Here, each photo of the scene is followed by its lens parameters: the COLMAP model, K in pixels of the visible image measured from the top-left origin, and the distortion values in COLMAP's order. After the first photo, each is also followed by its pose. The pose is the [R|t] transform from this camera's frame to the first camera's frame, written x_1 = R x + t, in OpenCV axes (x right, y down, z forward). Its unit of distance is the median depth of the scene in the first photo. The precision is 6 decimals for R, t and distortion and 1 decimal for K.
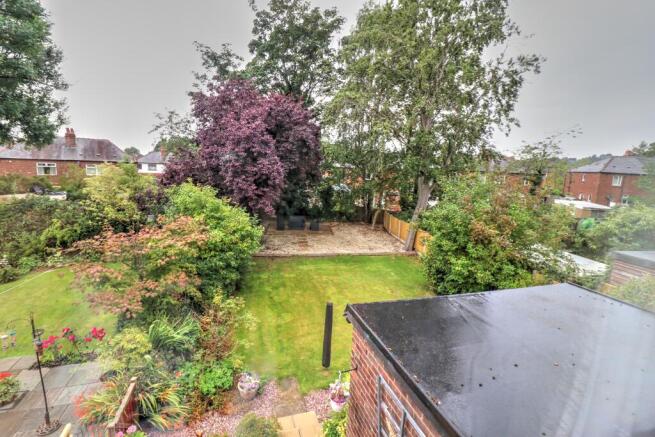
lens RADIAL K [[304.2, 0, 328.0], [0, 304.2, 214.7], [0, 0, 1]] dist [-0.015751, -0.004435]
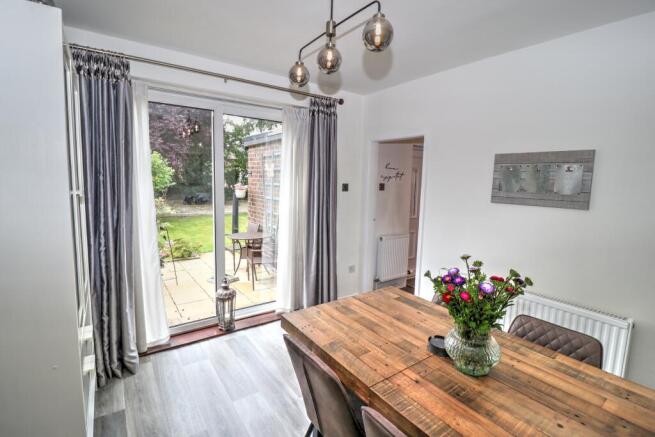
lens RADIAL K [[304.2, 0, 326.0], [0, 304.2, 211.5], [0, 0, 1]] dist [-0.015751, -0.004435]
pose [[0.956948, -0.057166, 0.284574, 0.001717], [0.068935, 0.997124, -0.031505, 0.222648], [-0.281954, 0.049766, 0.958136, -0.190752]]
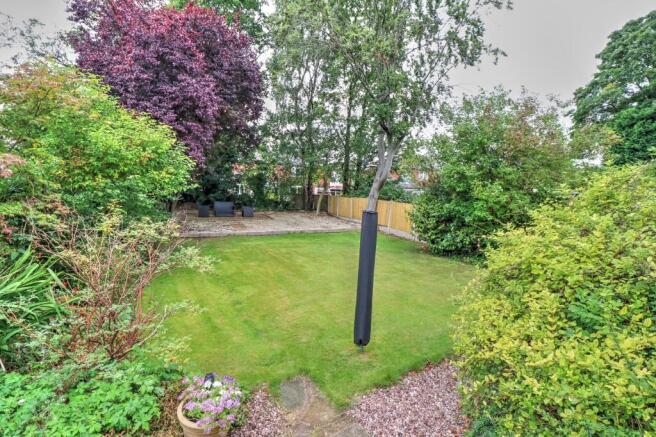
lens RADIAL K [[304.7, 0, 327.6], [0, 304.7, 217.2], [0, 0, 1]] dist [-0.015751, -0.004435]
pose [[0.962495, -0.030718, 0.269554, -0.097546], [0.044819, 0.997921, -0.046315, 0.162049], [-0.267571, 0.056659, 0.961871, 0.270985]]
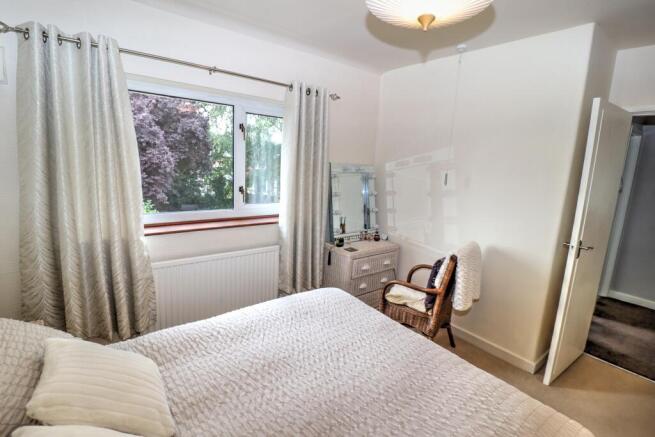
lens RADIAL K [[304.2, 0, 324.0], [0, 304.2, 215.3], [0, 0, 1]] dist [-0.015751, -0.004435]
pose [[0.947801, -0.055610, 0.313976, 0.009774], [0.044862, 0.998137, 0.041361, 0.029592], [-0.315691, -0.025116, 0.948529, -0.185442]]
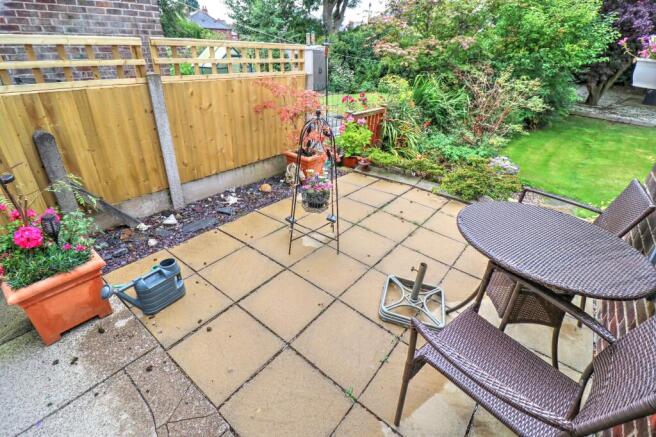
lens RADIAL K [[304.7, 0, 324.4], [0, 304.7, 217.7], [0, 0, 1]] dist [-0.015751, -0.004435]
pose [[0.544510, 0.388500, -0.743355, 0.050316], [-0.134844, 0.915280, 0.379579, 0.199635], [0.827844, -0.106448, 0.550766, 0.089239]]
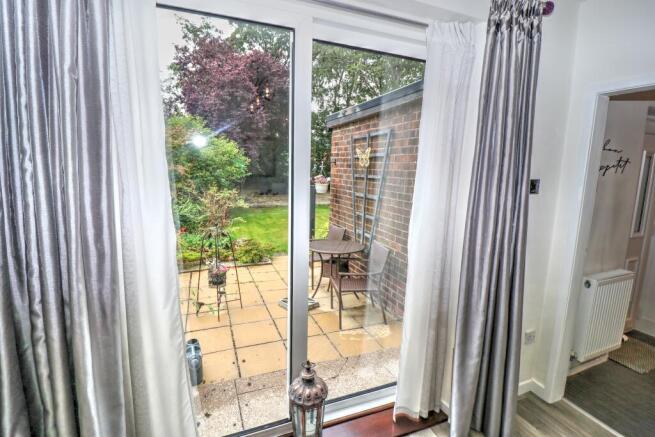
lens RADIAL K [[304.2, 0, 324.3], [0, 304.2, 213.5], [0, 0, 1]] dist [-0.015751, -0.004435]
pose [[0.998157, -0.033766, 0.050422, -0.005577], [0.034091, 0.999403, -0.005614, 0.205057], [-0.050203, 0.007322, 0.998712, -0.078484]]
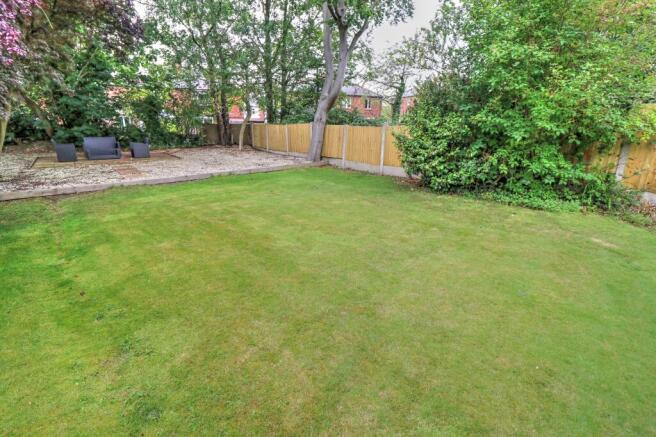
lens RADIAL K [[304.7, 0, 328.4], [0, 304.7, 218.0], [0, 0, 1]] dist [-0.015751, -0.004435]
pose [[0.844203, -0.185620, 0.502859, -0.091682], [0.106108, 0.977433, 0.182663, 0.156446], [-0.525417, -0.100847, 0.844847, 0.535222]]
